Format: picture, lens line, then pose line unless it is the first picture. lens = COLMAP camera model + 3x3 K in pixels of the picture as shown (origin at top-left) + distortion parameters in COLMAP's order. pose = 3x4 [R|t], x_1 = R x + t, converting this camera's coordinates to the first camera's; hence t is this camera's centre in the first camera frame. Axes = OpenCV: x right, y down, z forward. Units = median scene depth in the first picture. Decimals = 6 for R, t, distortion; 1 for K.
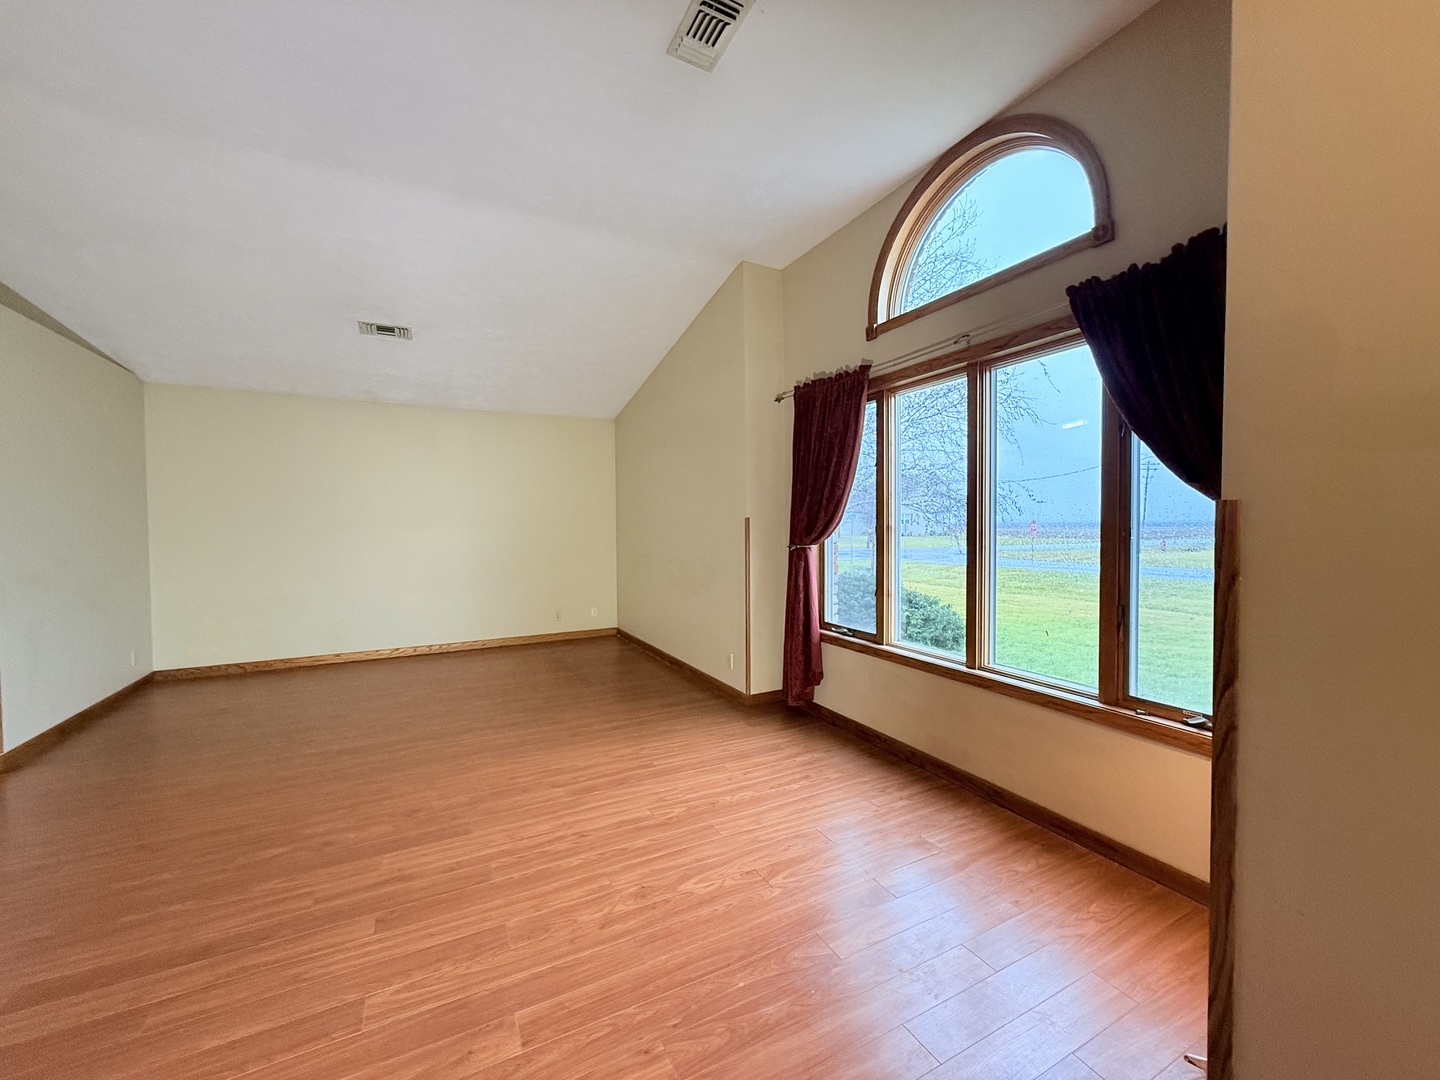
lens RADIAL K [[567.9, 0, 716.9], [0, 567.9, 538.9], [0, 0, 1]] dist [0.000870, -0.000422]
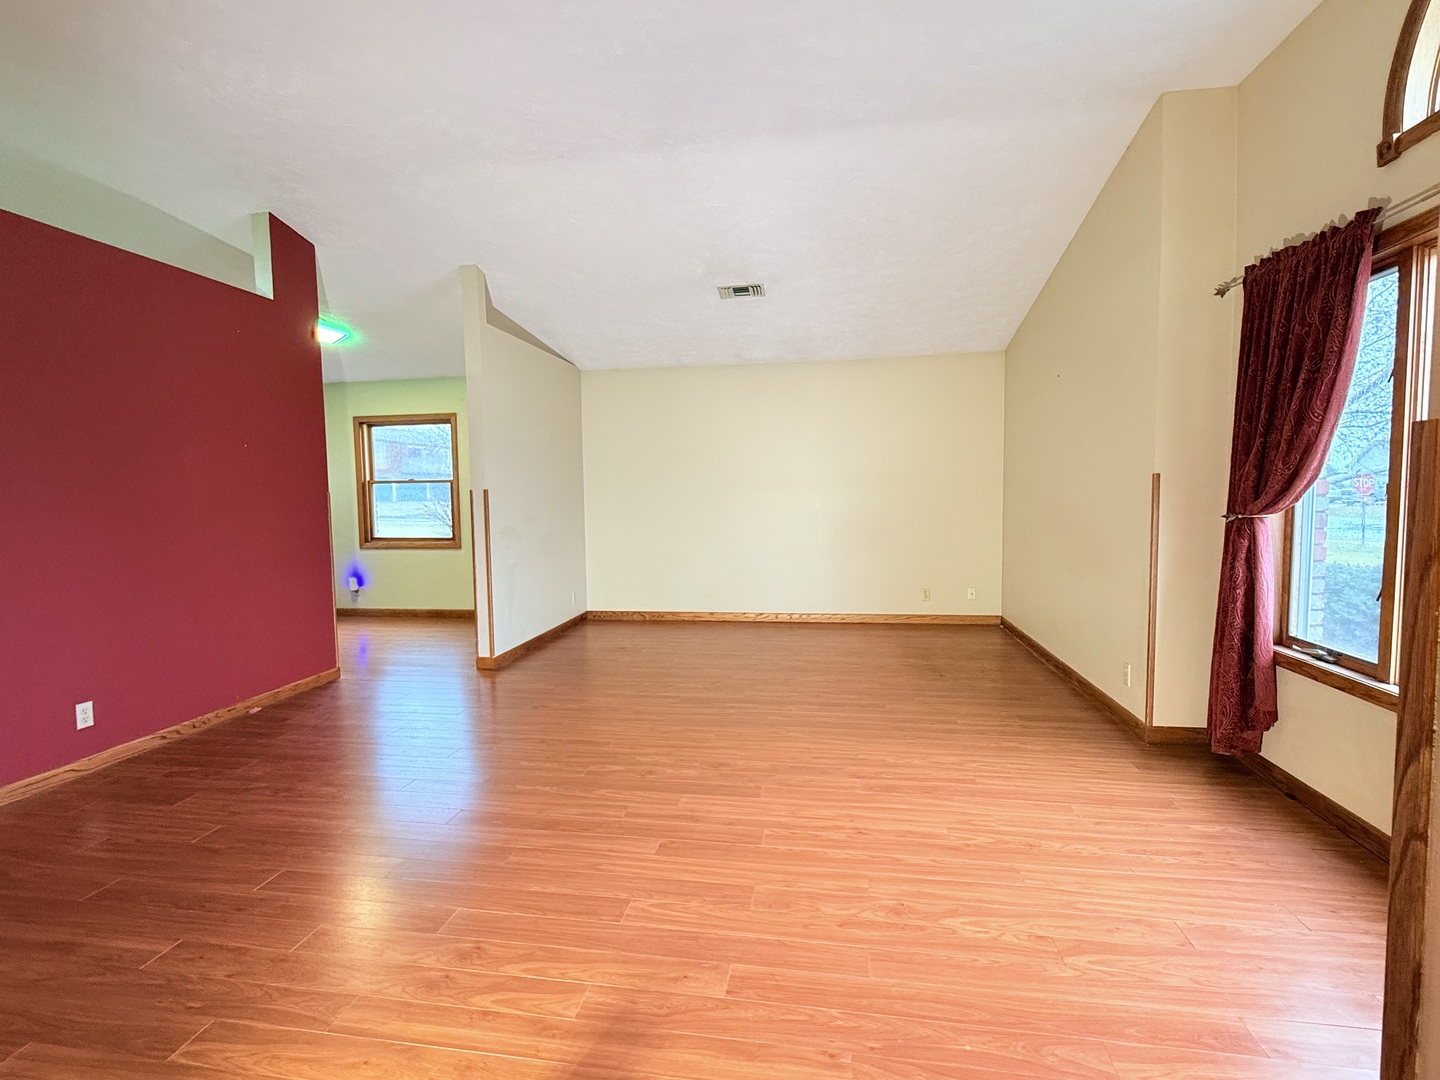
lens RADIAL K [[681.7, 0, 721.7], [0, 681.7, 540.9], [0, 0, 1]] dist [0.002053, -0.000231]
pose [[0.801992, 0.037841, -0.596135, 0.157204], [-0.005584, 0.998423, 0.055864, 0.001111], [0.597309, -0.041474, 0.800938, 0.015368]]
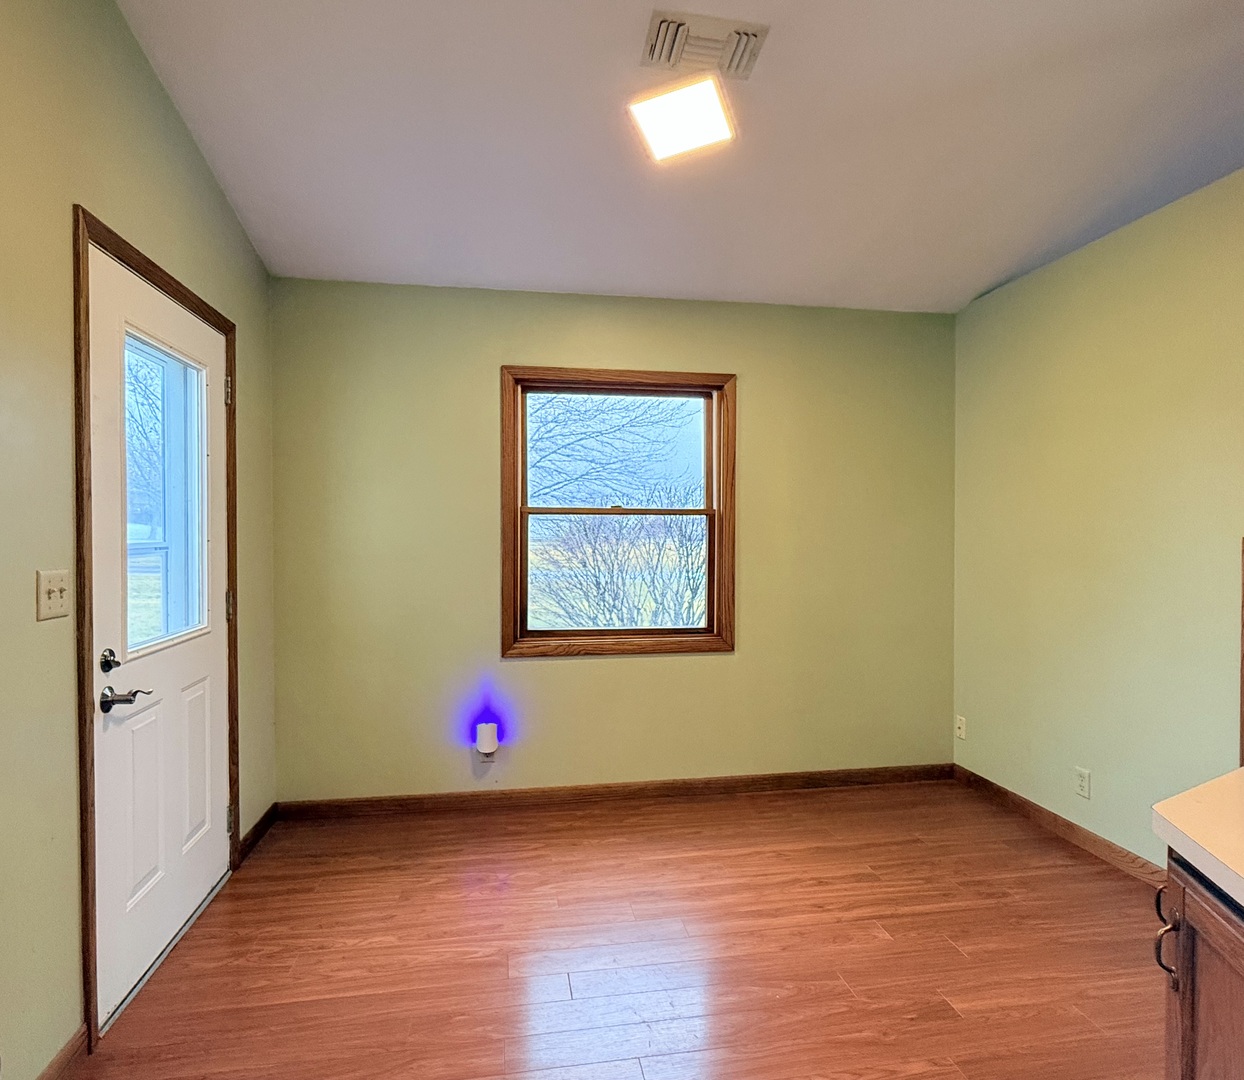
lens RADIAL K [[723.7, 0, 622.1], [0, 723.7, 546.7], [0, 0, 1]] dist [0.003489, 0.000508]
pose [[0.951022, 0.003027, -0.309110, -1.627760], [-0.010383, 0.999701, -0.022155, 0.017950], [0.308950, 0.024279, 0.950768, 0.136893]]
